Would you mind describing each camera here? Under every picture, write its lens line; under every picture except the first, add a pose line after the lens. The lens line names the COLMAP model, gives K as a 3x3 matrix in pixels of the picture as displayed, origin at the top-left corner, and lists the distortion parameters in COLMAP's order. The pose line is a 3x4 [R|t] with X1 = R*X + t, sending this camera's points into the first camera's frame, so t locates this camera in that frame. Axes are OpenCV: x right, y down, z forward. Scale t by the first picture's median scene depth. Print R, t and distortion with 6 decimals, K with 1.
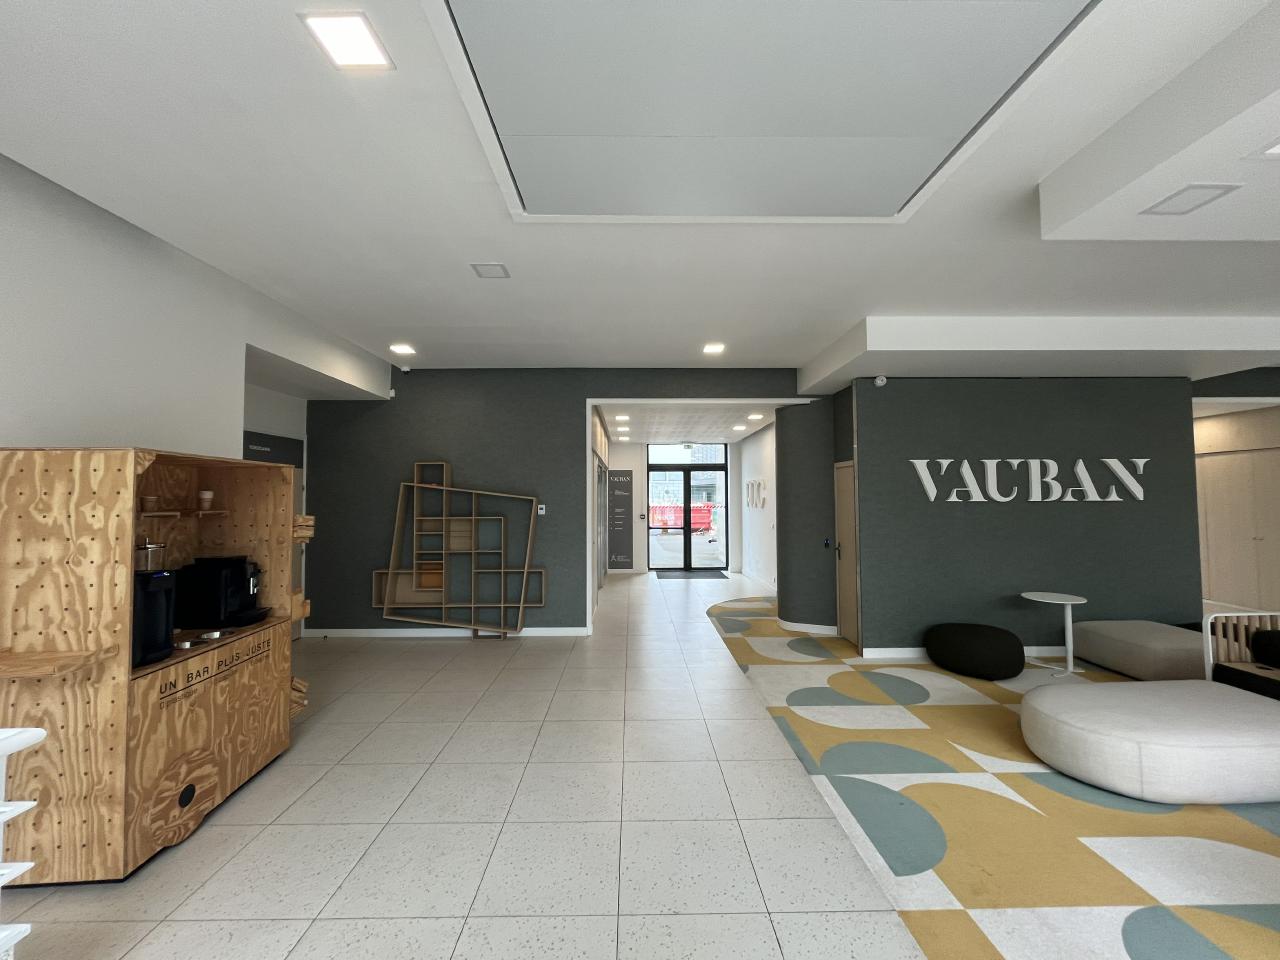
lens RADIAL K [[514.9, 0, 637.6], [0, 514.9, 476.7], [0, 0, 1]] dist [-0.002020, -0.000217]
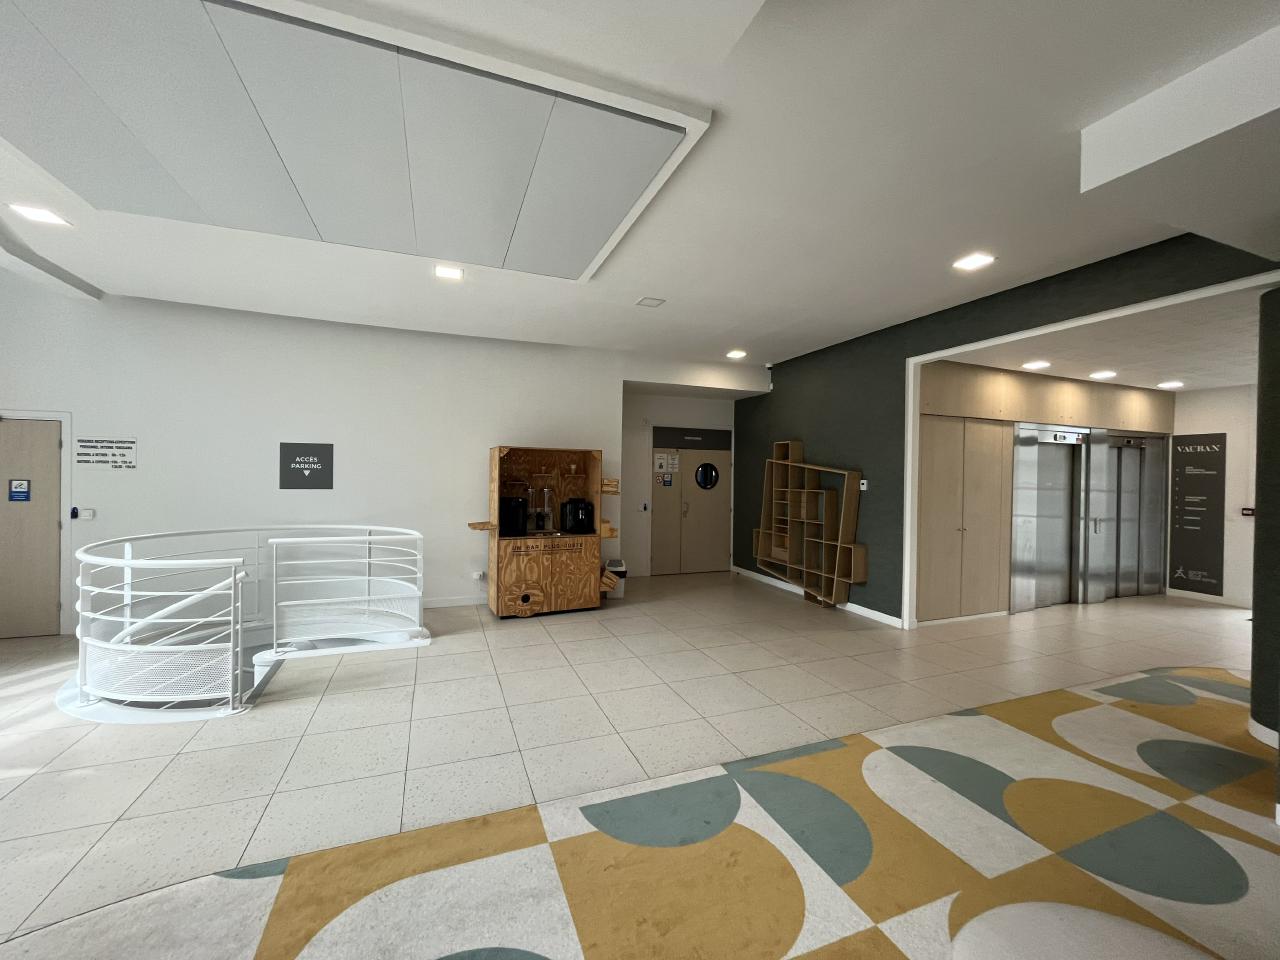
lens RADIAL K [[514.9, 0, 637.6], [0, 514.9, 476.7], [0, 0, 1]] dist [-0.002020, -0.000217]
pose [[0.354506, 0.013690, -0.934954, 0.647822], [0.021400, 0.999512, 0.022750, 0.020250], [0.934809, -0.028073, 0.354040, 0.309688]]
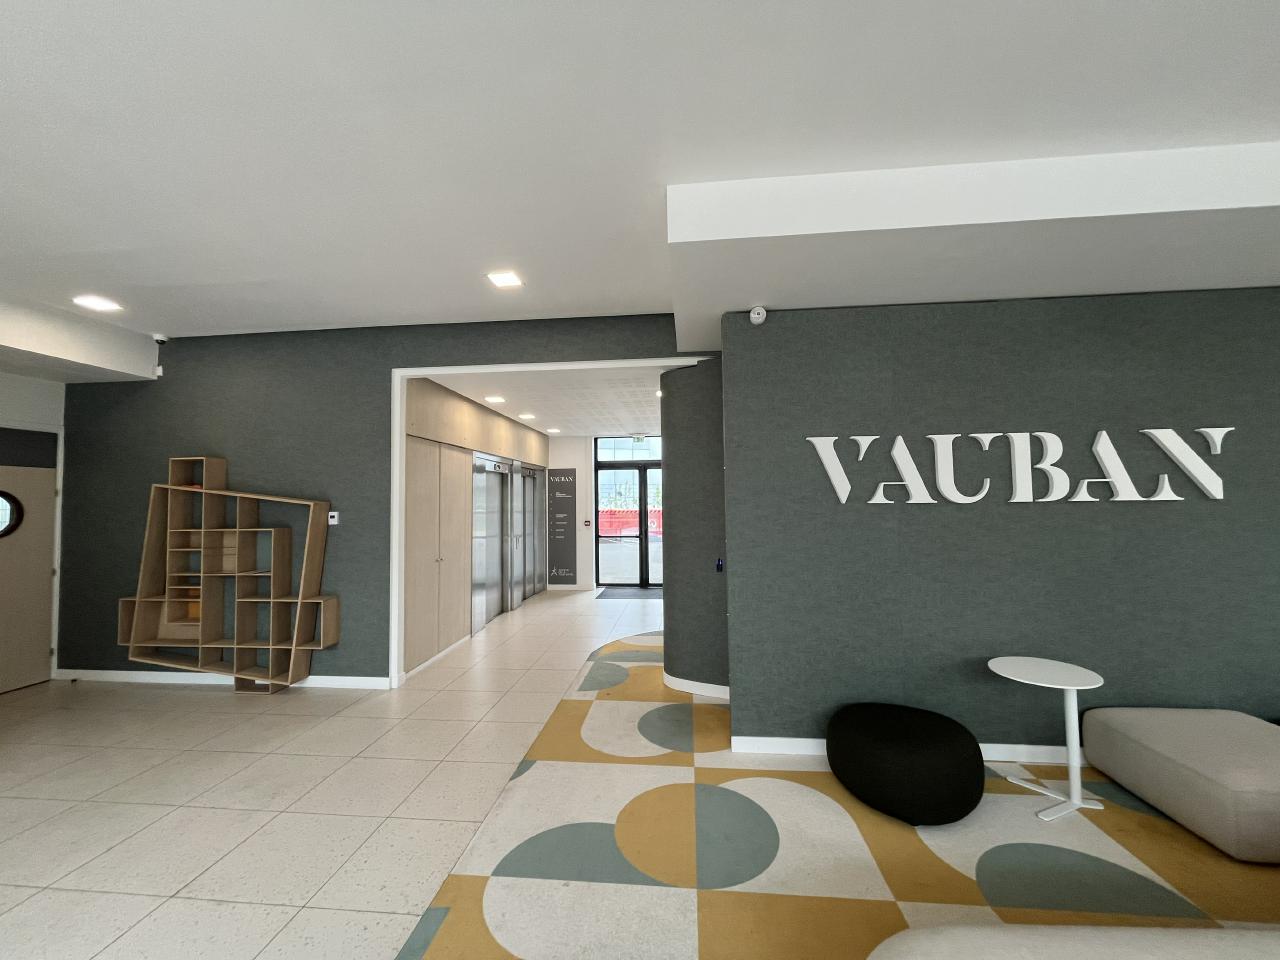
lens RADIAL K [[514.9, 0, 637.6], [0, 514.9, 476.7], [0, 0, 1]] dist [-0.002020, -0.000217]
pose [[0.993904, -0.013495, -0.109417, 0.389877], [0.012895, 0.999898, -0.006183, 0.015813], [0.109489, 0.004735, 0.993977, 0.350059]]
